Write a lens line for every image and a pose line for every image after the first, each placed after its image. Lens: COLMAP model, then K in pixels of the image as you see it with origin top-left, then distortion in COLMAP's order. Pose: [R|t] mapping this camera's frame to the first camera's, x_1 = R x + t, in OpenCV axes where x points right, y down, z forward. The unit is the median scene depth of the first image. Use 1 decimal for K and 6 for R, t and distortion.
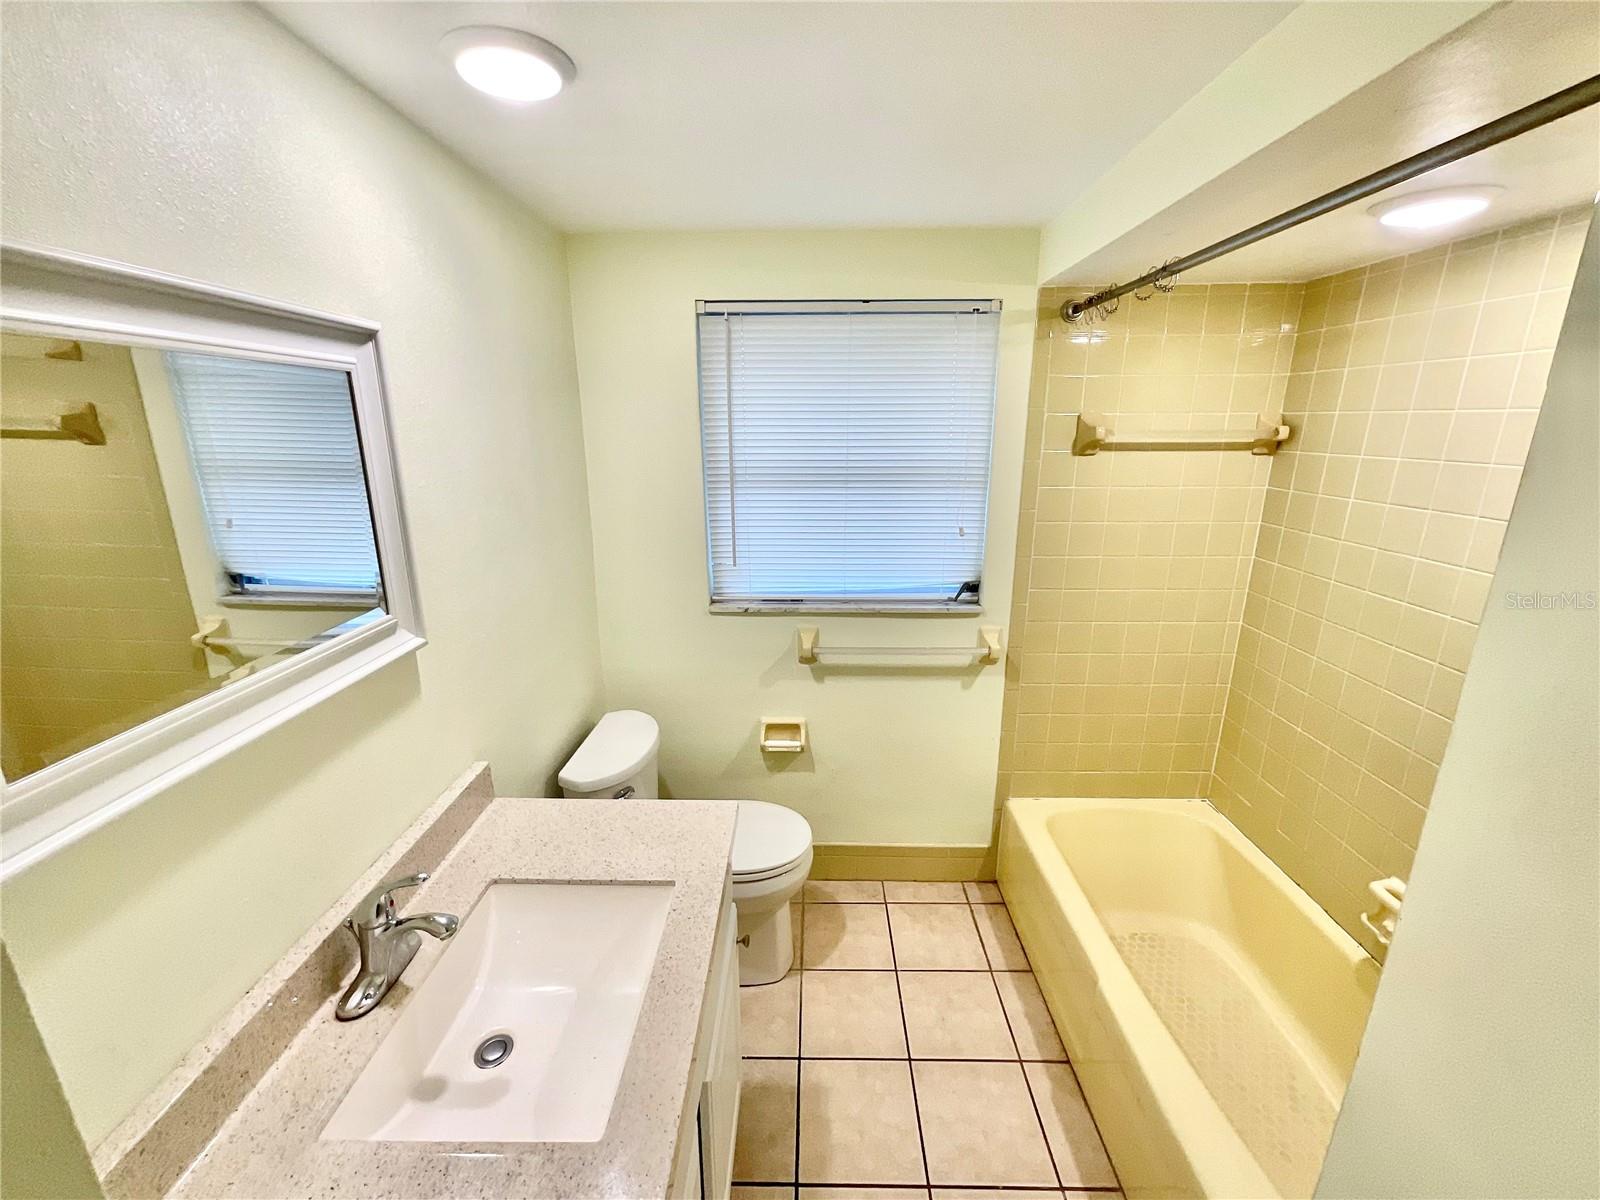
lens RADIAL K [[653.6, 0, 803.2], [0, 653.6, 602.7], [0, 0, 1]] dist [0.011639, -0.000267]
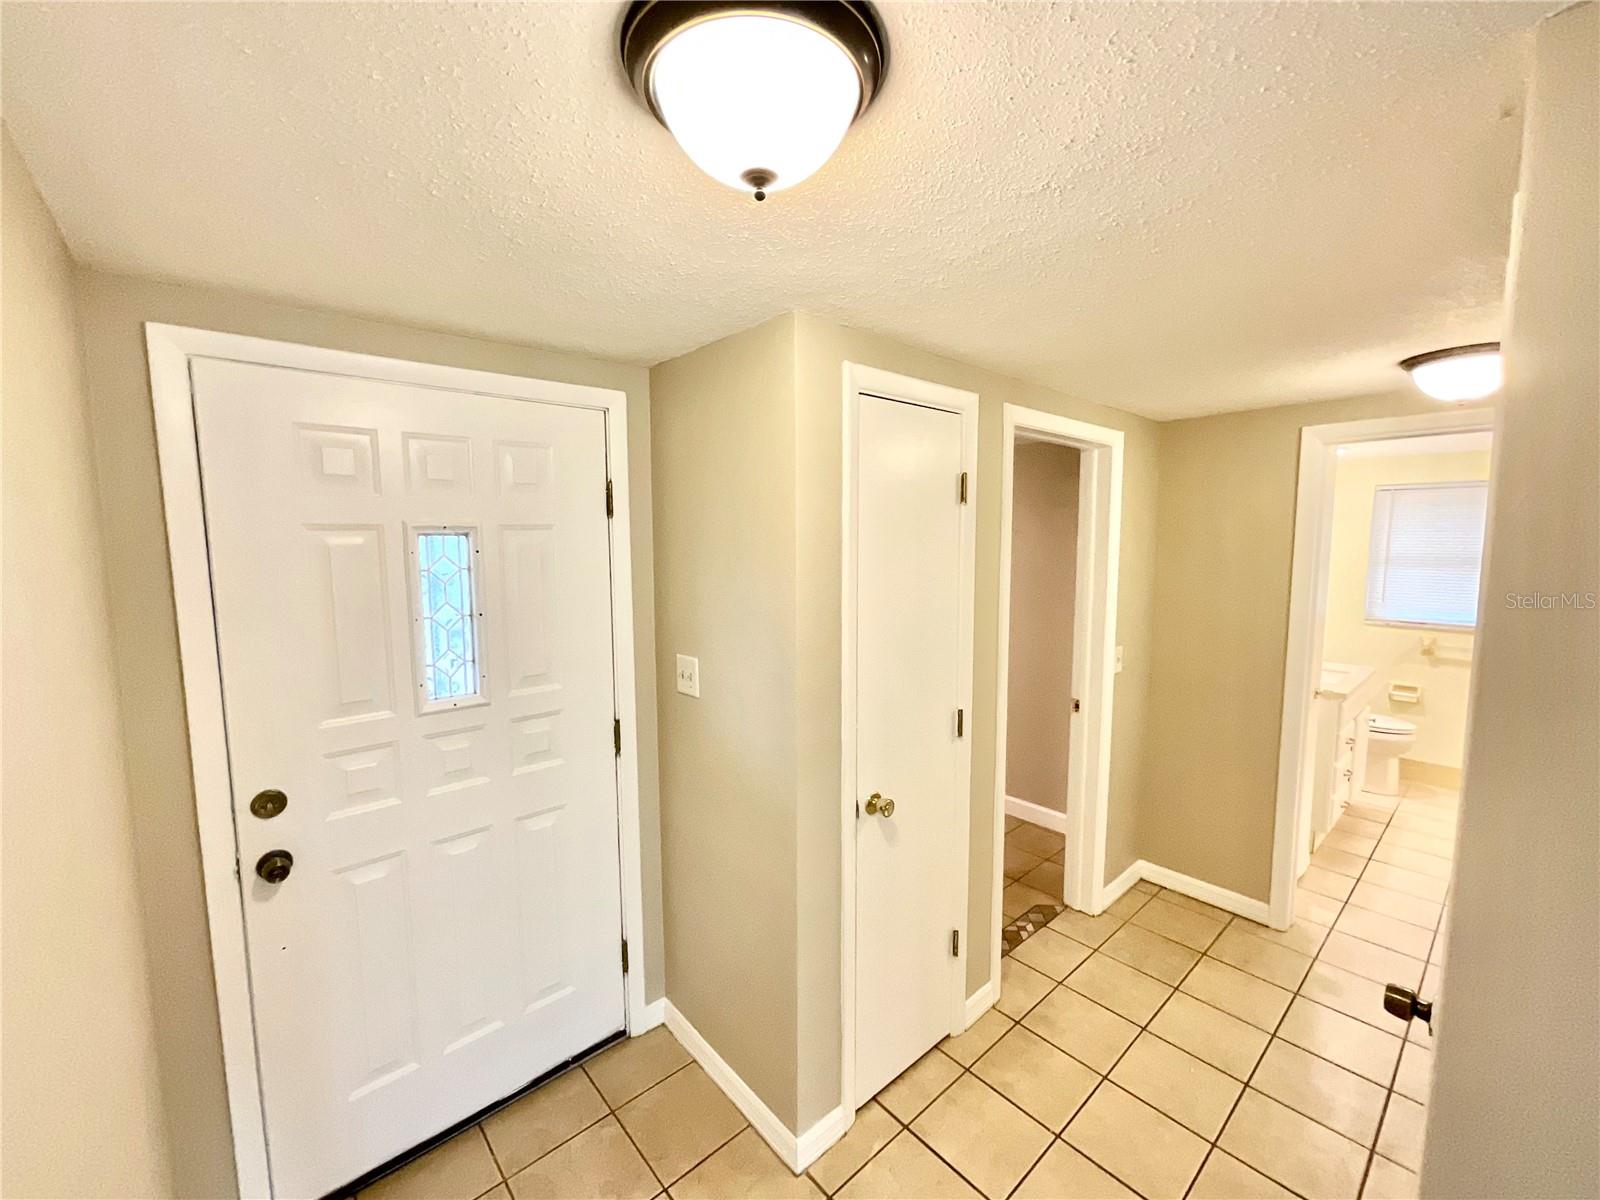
lens RADIAL K [[653.6, 0, 793.6], [0, 653.6, 605.4], [0, 0, 1]] dist [0.011639, -0.000267]
pose [[0.673380, 0.076187, -0.735360, 0.173220], [-0.192252, 0.978501, -0.074671, 0.458103], [0.713862, 0.191656, 0.673550, -1.720999]]
